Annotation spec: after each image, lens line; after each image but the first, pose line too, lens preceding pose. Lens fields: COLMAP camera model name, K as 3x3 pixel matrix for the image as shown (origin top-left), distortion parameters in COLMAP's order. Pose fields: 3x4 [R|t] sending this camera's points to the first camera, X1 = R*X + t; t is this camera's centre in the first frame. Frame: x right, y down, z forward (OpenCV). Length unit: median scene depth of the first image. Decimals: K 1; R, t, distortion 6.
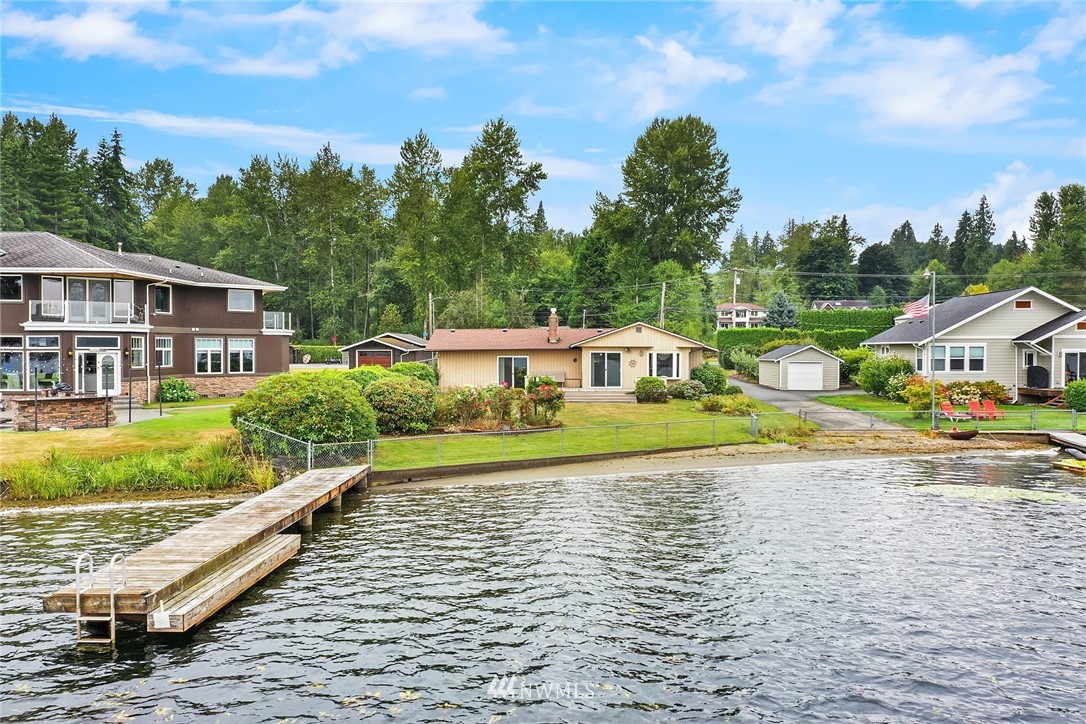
lens RADIAL K [[858.5, 0, 540.5], [0, 858.5, 361.5], [0, 0, 1]] dist [0.006473, 0.012837]
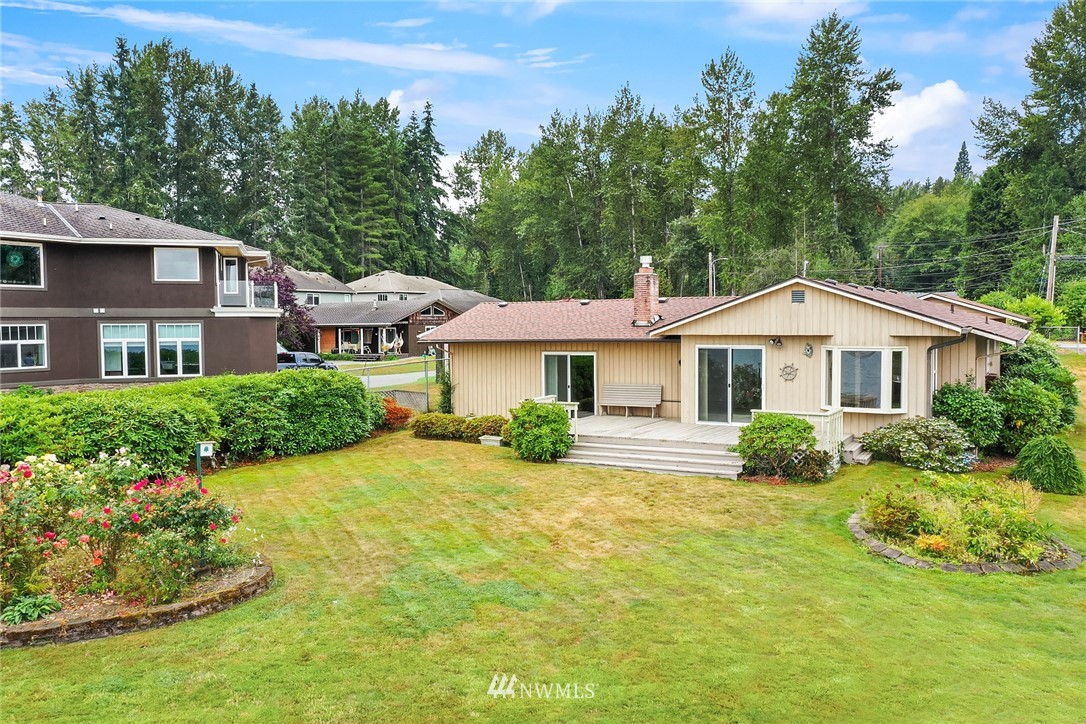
lens RADIAL K [[859.8, 0, 543.0], [0, 859.8, 362.0], [0, 0, 1]] dist [0.015033, 0.006354]
pose [[0.889721, 0.011663, -0.456356, 0.074274], [0.003603, 0.999463, 0.032568, -0.006835], [0.456491, -0.030621, 0.889201, 0.207682]]
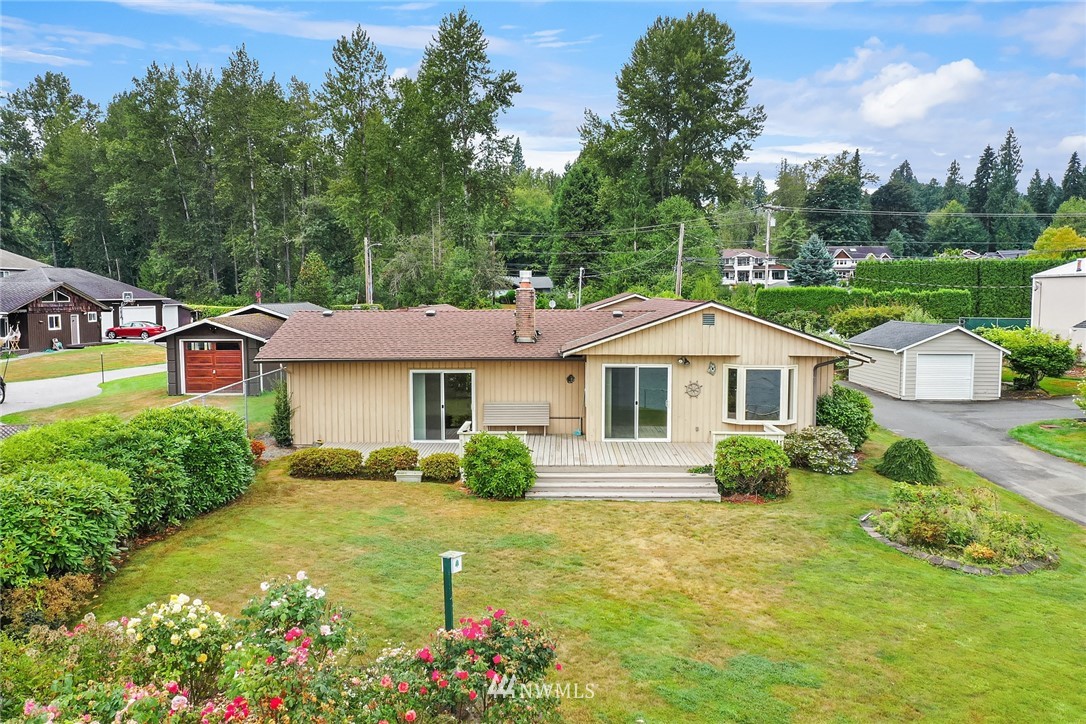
lens RADIAL K [[858.5, 0, 540.5], [0, 858.5, 361.5], [0, 0, 1]] dist [0.006473, 0.012837]
pose [[0.999697, -0.003028, 0.024447, 0.004533], [0.001458, 0.997950, 0.063986, -0.016417], [-0.024591, -0.063930, 0.997651, 0.201217]]
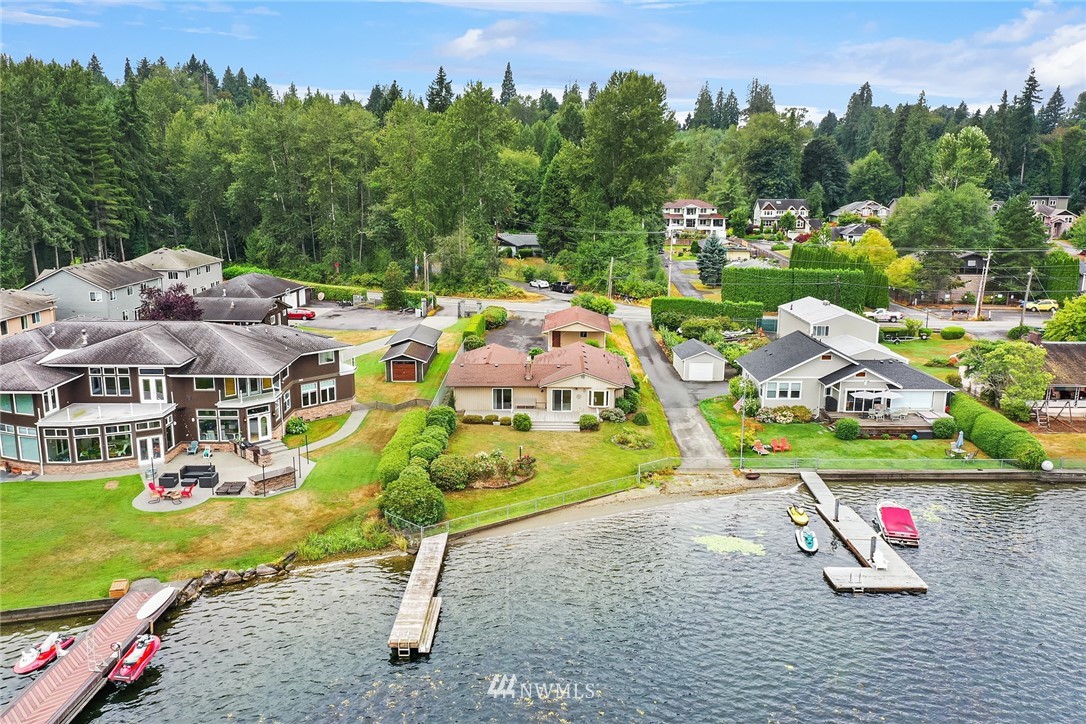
lens RADIAL K [[858.5, 0, 540.5], [0, 858.5, 361.5], [0, 0, 1]] dist [0.006473, 0.012837]
pose [[0.999206, -0.000551, 0.039830, -0.009772], [-0.007290, 0.980485, 0.196458, -0.139992], [-0.039161, -0.196592, 0.979703, -0.200659]]
